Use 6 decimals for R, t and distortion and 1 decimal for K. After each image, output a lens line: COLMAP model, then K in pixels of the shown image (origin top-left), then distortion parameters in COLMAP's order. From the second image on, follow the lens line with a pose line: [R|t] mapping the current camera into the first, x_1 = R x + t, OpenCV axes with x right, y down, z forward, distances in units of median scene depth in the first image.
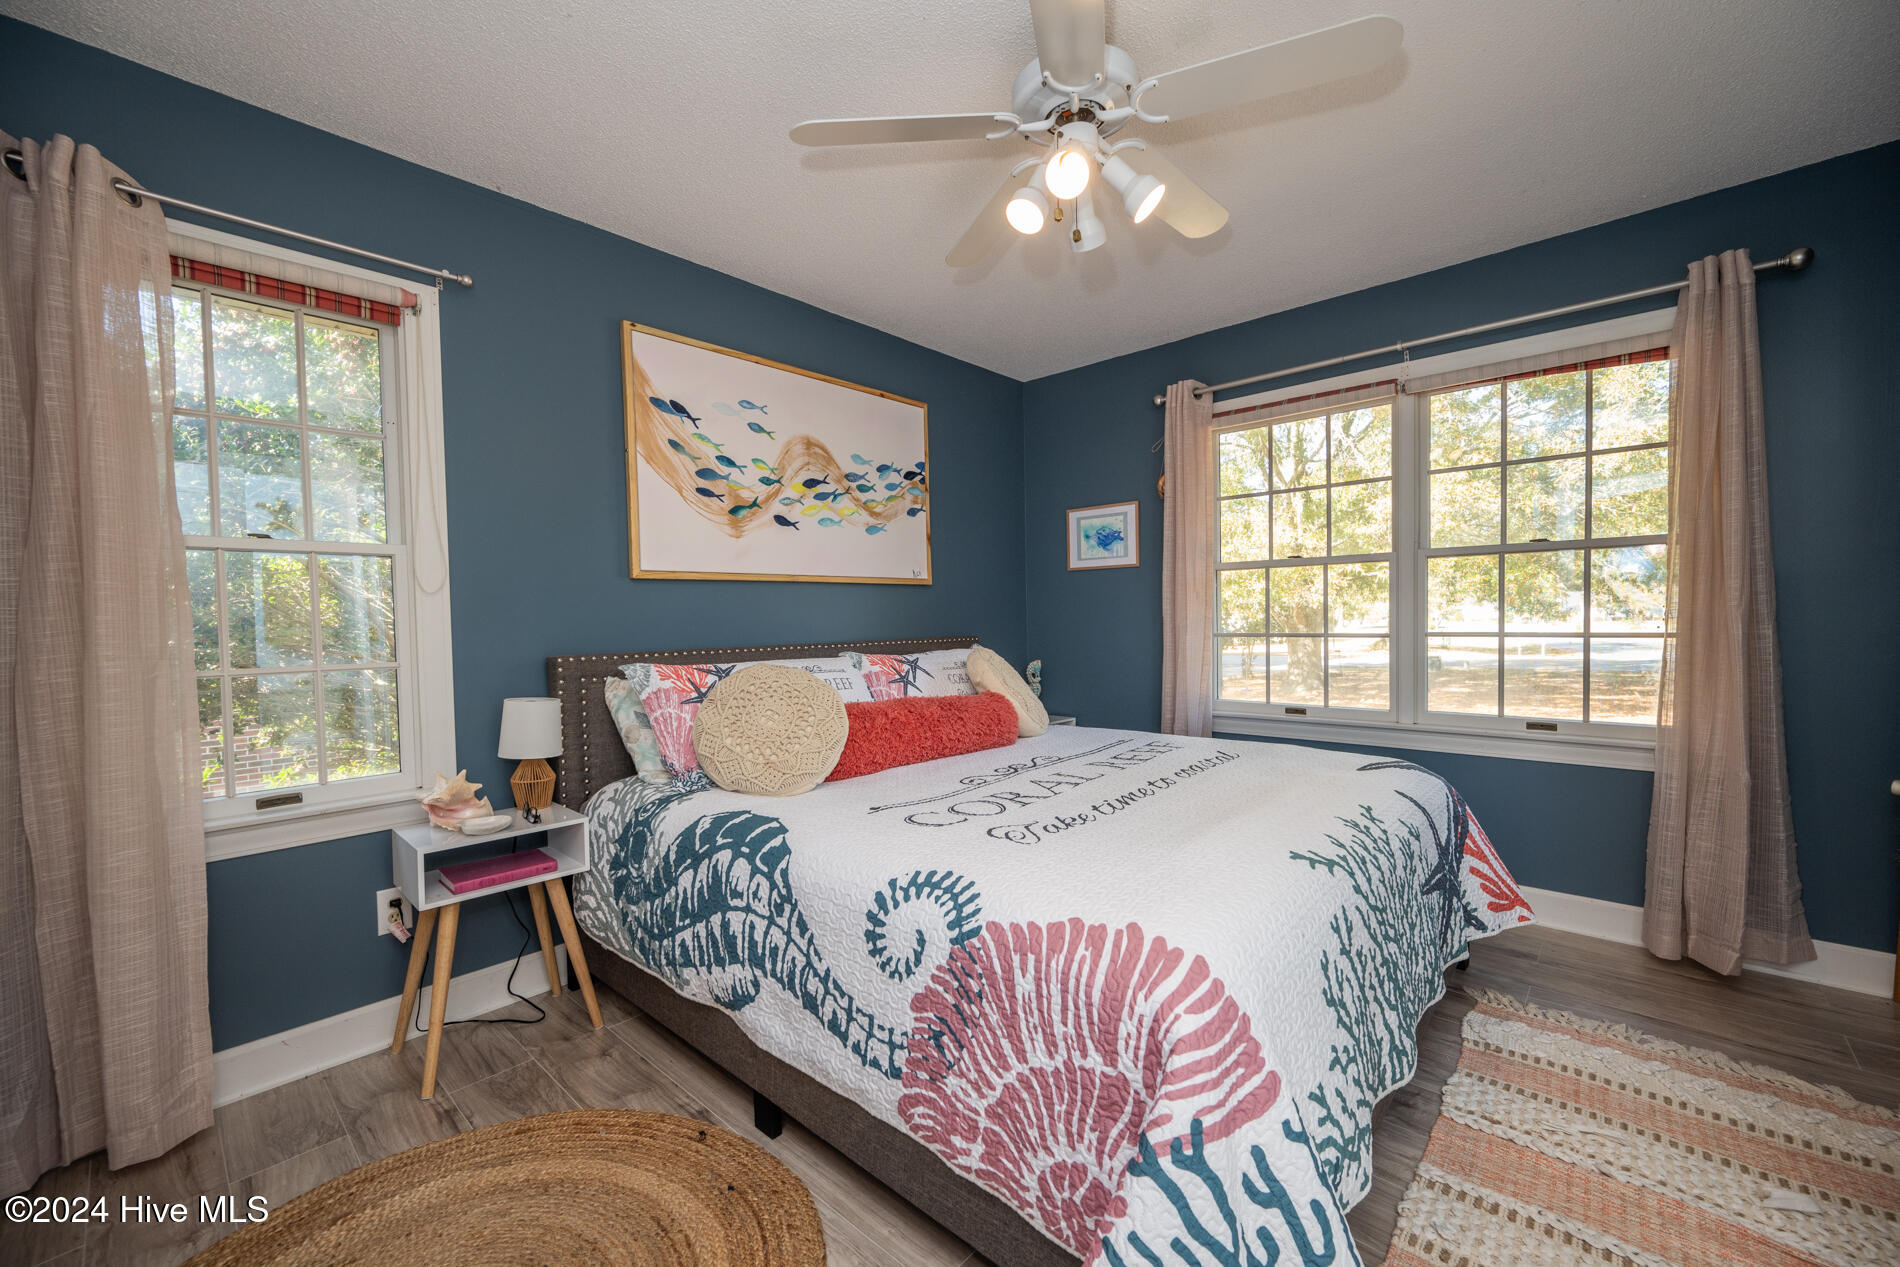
lens RADIAL K [[749.4, 0, 976.7], [0, 749.4, 635.3], [0, 0, 1]] dist [0.000702, -0.000100]
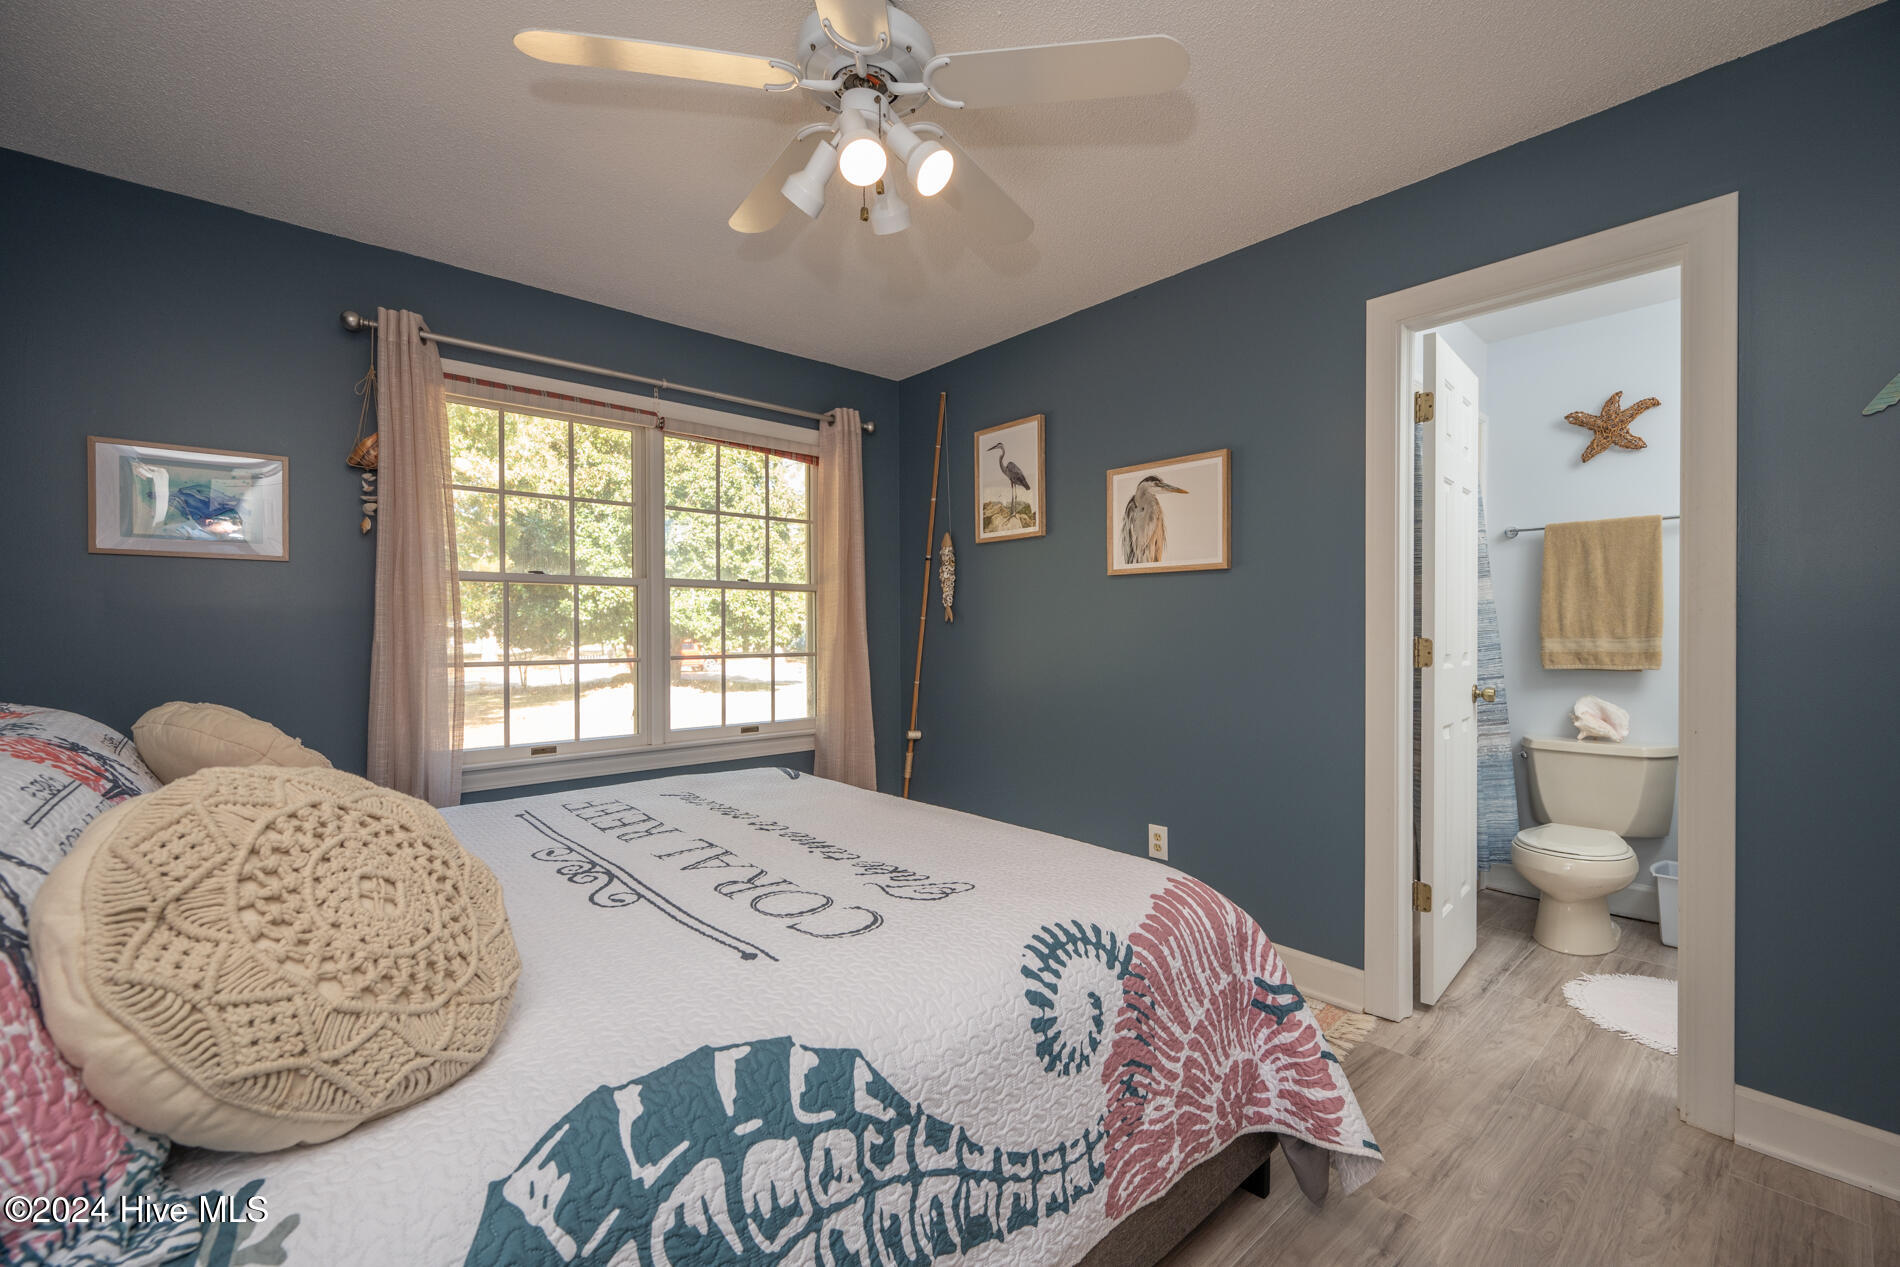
lens RADIAL K [[776.6, 0, 950.0], [0, 776.6, 633.5], [0, 0, 1]] dist [0.001095, 0.000367]
pose [[0.131222, 0.012415, 0.991275, -0.675740], [0.025937, 0.999536, -0.015952, -0.011413], [-0.991014, 0.027804, 0.130839, 0.693988]]
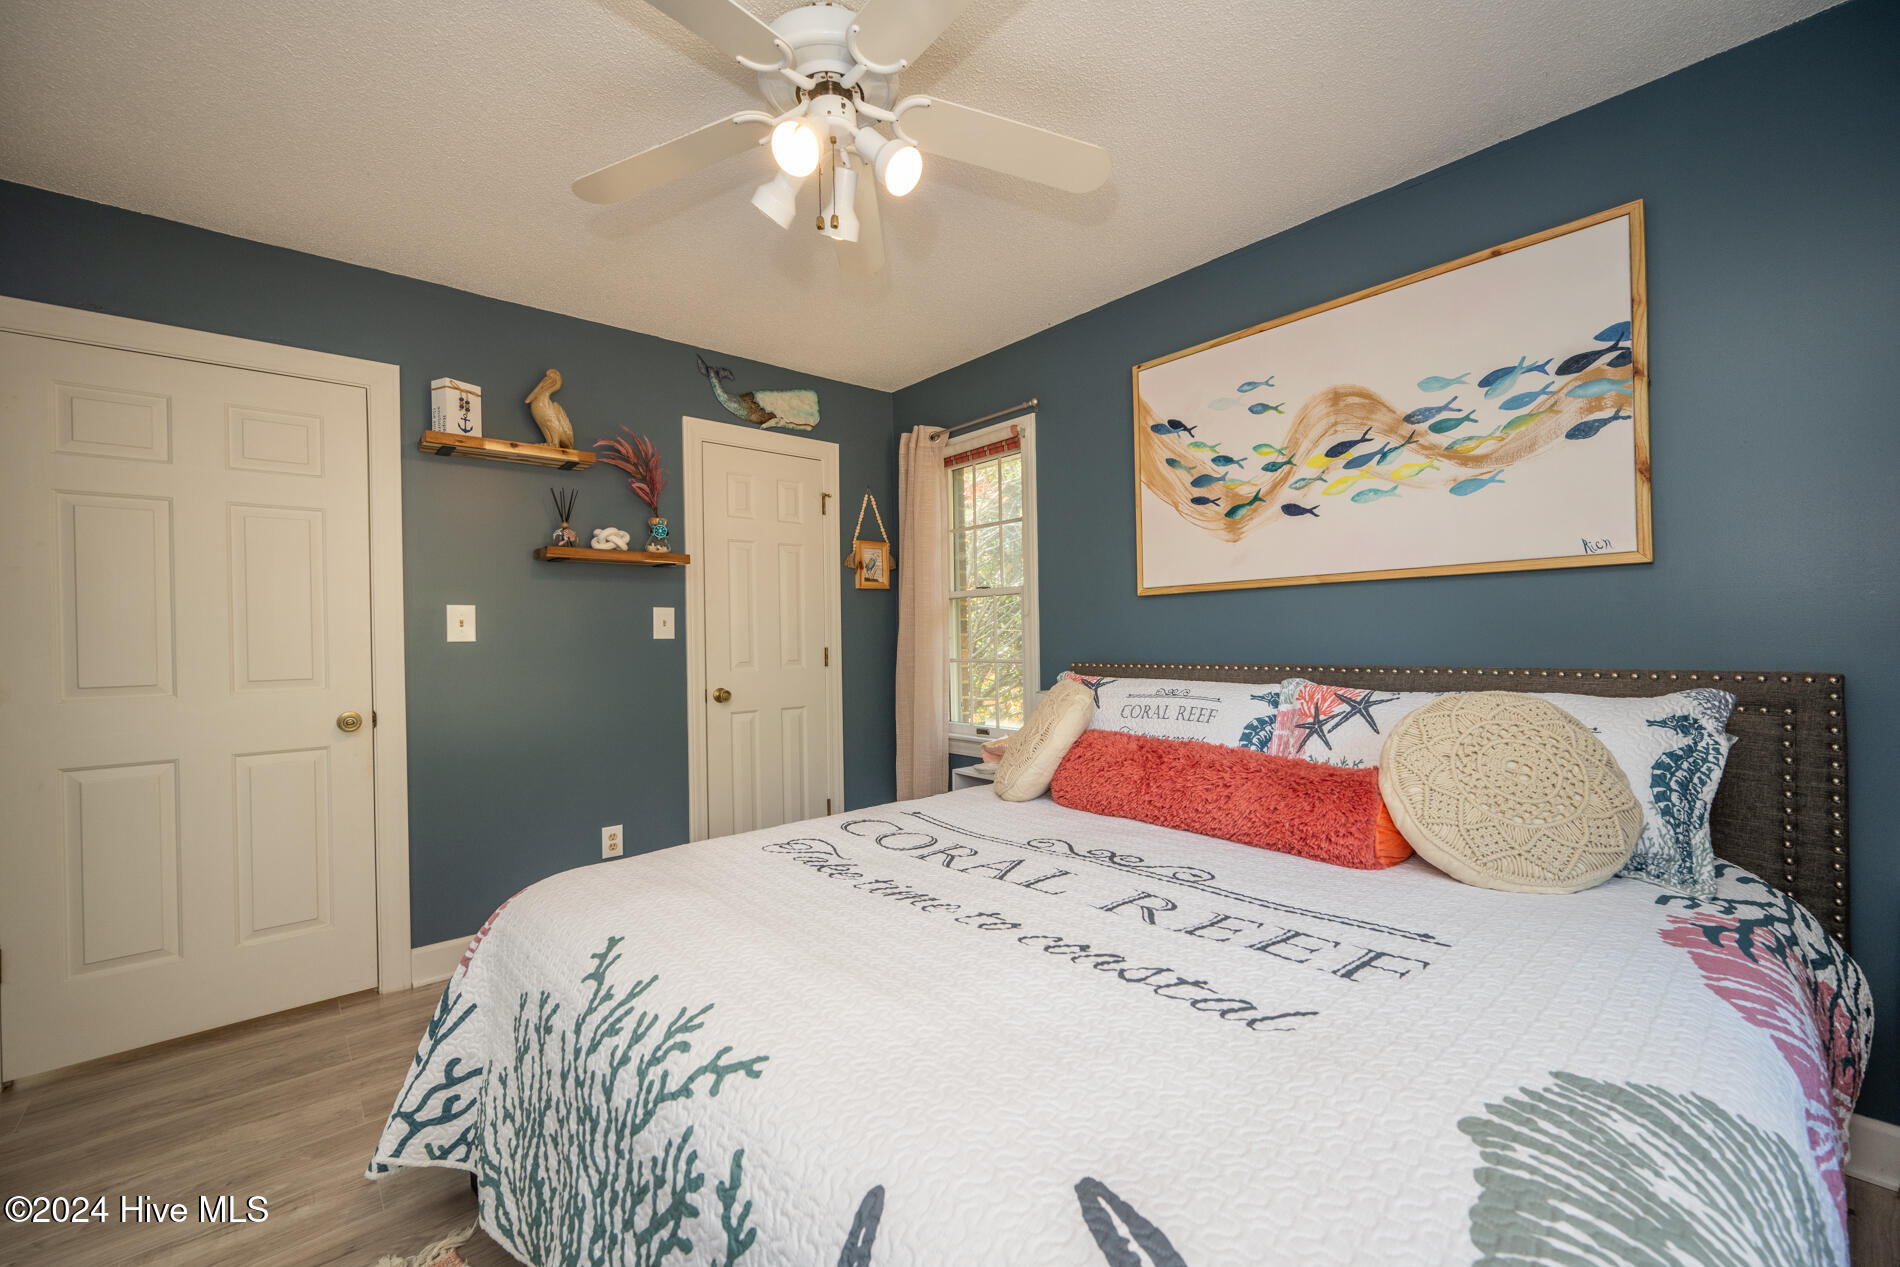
lens RADIAL K [[786.6, 0, 950.0], [0, 786.6, 633.5], [0, 0, 1]] dist [-0.000599, -0.000136]
pose [[-0.131045, 0.015637, -0.991253, 0.926207], [-0.004817, 0.999854, 0.016410, -0.048427], [0.991365, 0.006925, -0.130951, 1.107193]]
